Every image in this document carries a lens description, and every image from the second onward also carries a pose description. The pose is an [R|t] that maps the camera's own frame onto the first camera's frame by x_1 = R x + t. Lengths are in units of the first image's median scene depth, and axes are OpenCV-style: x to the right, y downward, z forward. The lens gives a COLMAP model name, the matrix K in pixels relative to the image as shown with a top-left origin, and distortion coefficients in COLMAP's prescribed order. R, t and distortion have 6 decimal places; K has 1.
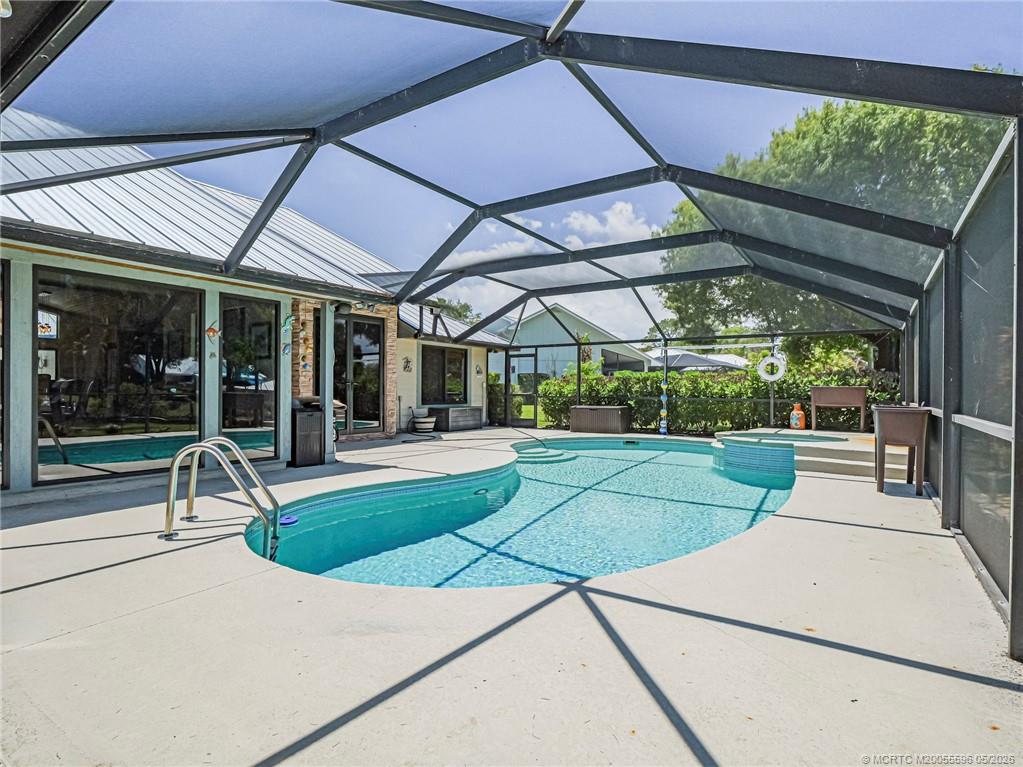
lens RADIAL K [[540.7, 0, 511.5], [0, 540.7, 383.5], [0, 0, 1]] dist [-0.004088, -0.000102]
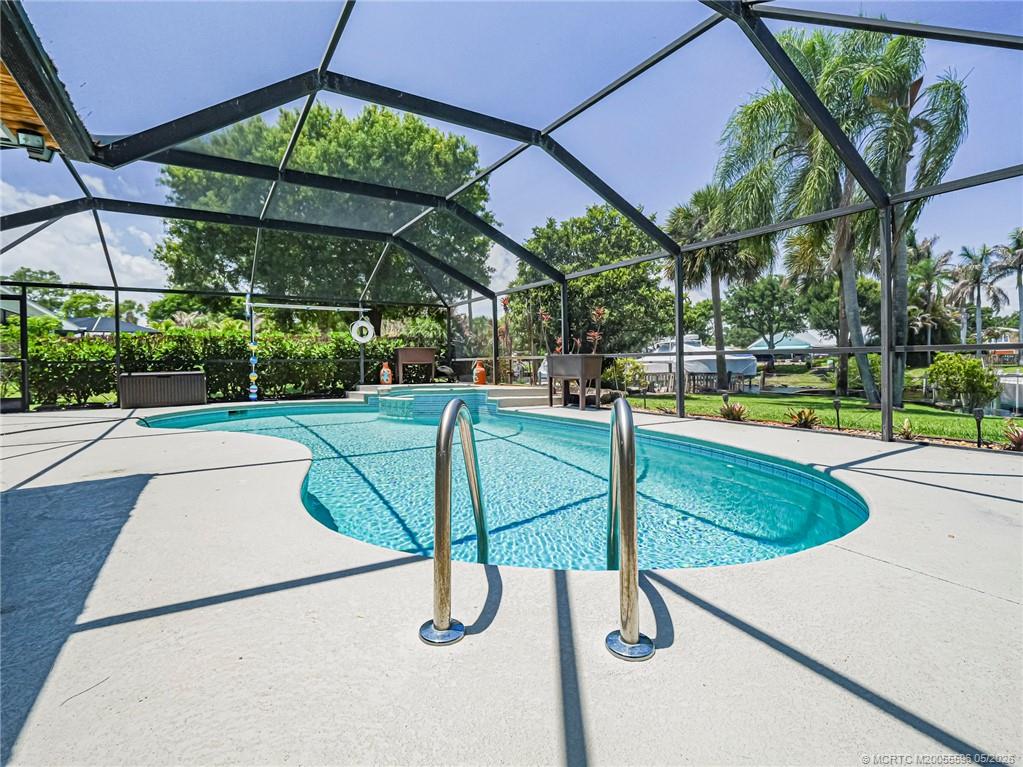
lens RADIAL K [[496.2, 0, 517.9], [0, 496.2, 359.3], [0, 0, 1]] dist [-0.040420, -0.000031]
pose [[0.397452, -0.006749, 0.917598, -0.285483], [0.002554, 0.999977, 0.006249, 0.022050], [-0.917619, -0.000140, 0.397460, 0.283783]]
